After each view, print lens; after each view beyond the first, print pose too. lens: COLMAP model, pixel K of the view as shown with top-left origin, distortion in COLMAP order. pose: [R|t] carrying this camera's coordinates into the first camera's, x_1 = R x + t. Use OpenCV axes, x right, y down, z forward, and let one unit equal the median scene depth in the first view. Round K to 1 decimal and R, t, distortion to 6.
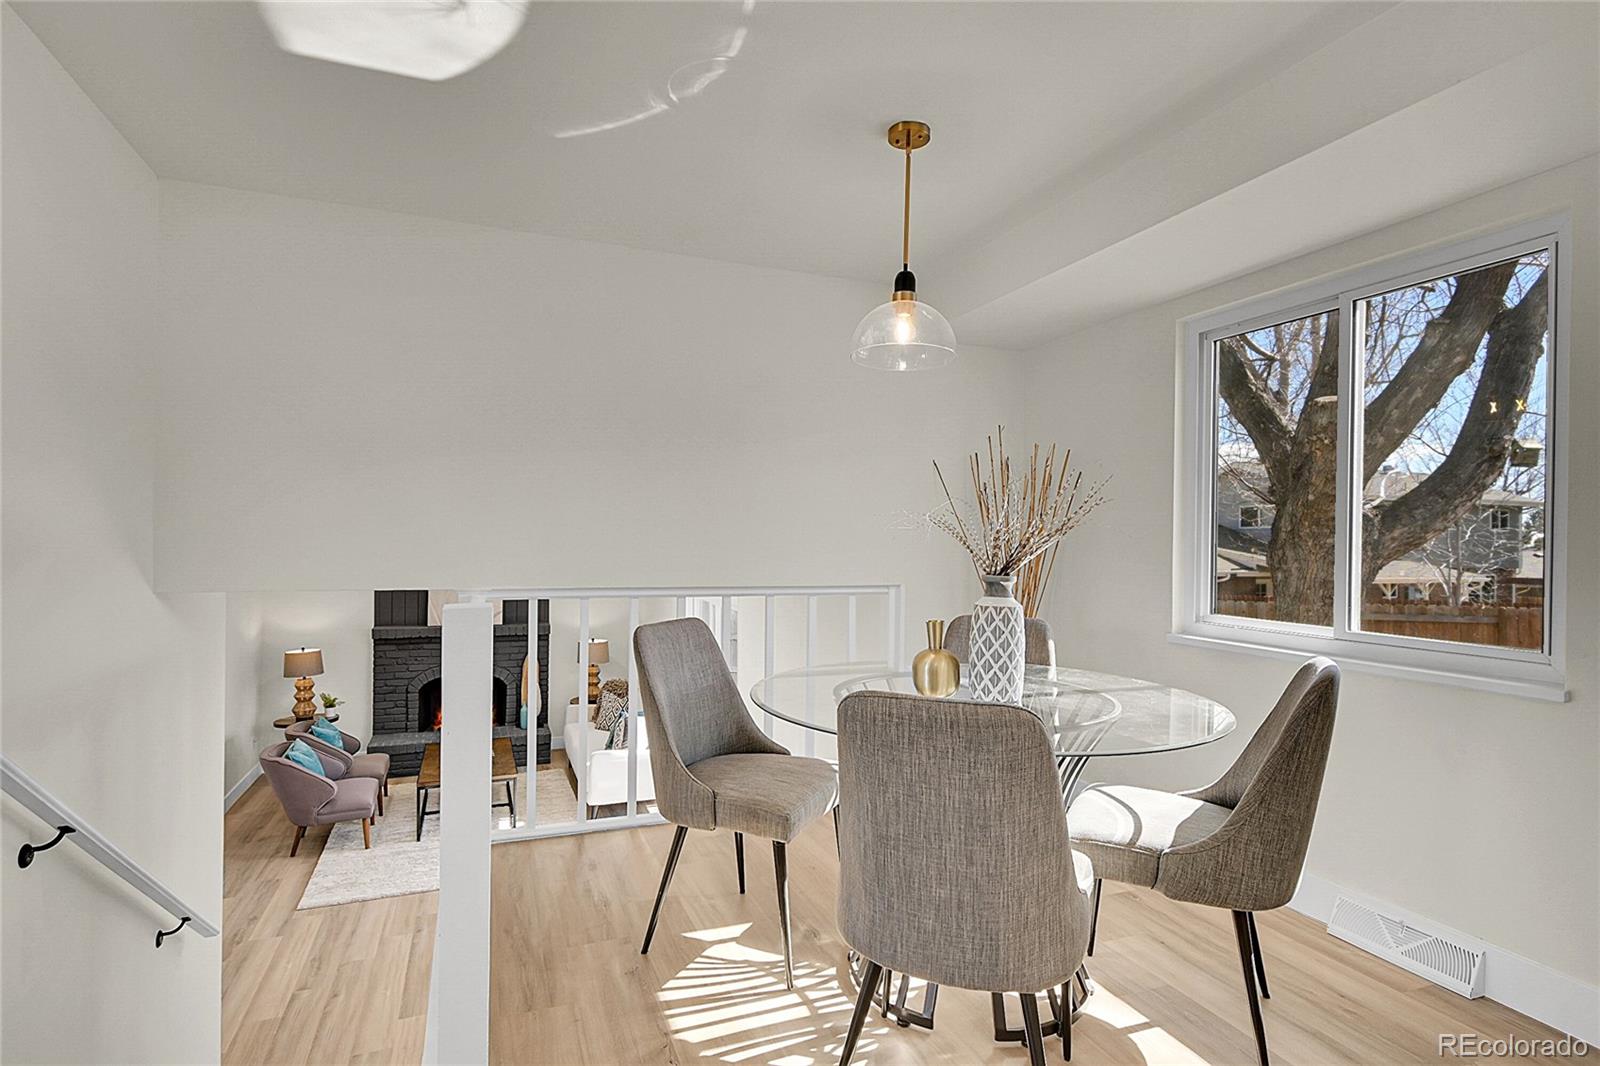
lens RADIAL K [[788.1, 0, 800.0], [0, 788.1, 533.0], [0, 0, 1]] dist [-0.002048, -0.000487]
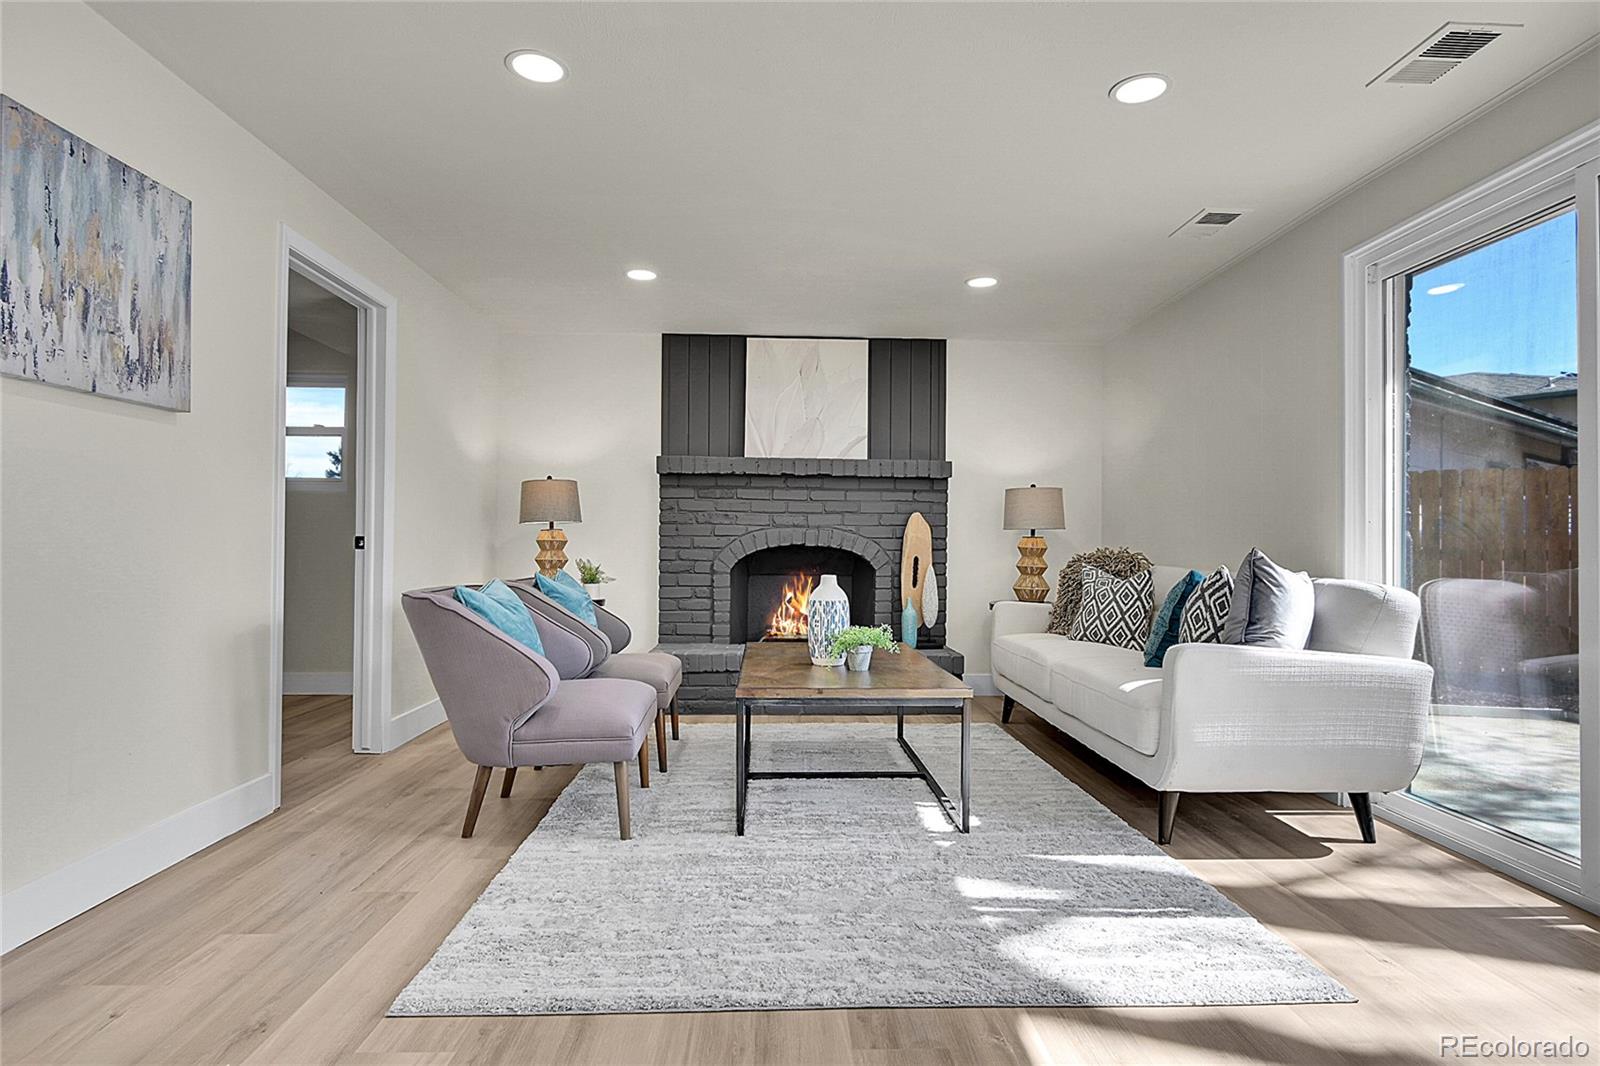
lens RADIAL K [[808.0, 0, 800.0], [0, 808.0, 533.0], [0, 0, 1]] dist [0.019723, 0.000135]
pose [[0.938940, -0.010485, -0.343921, -0.295126], [0.002308, 0.999705, -0.024176, 0.233939], [0.344073, 0.021907, 0.938687, 0.585722]]
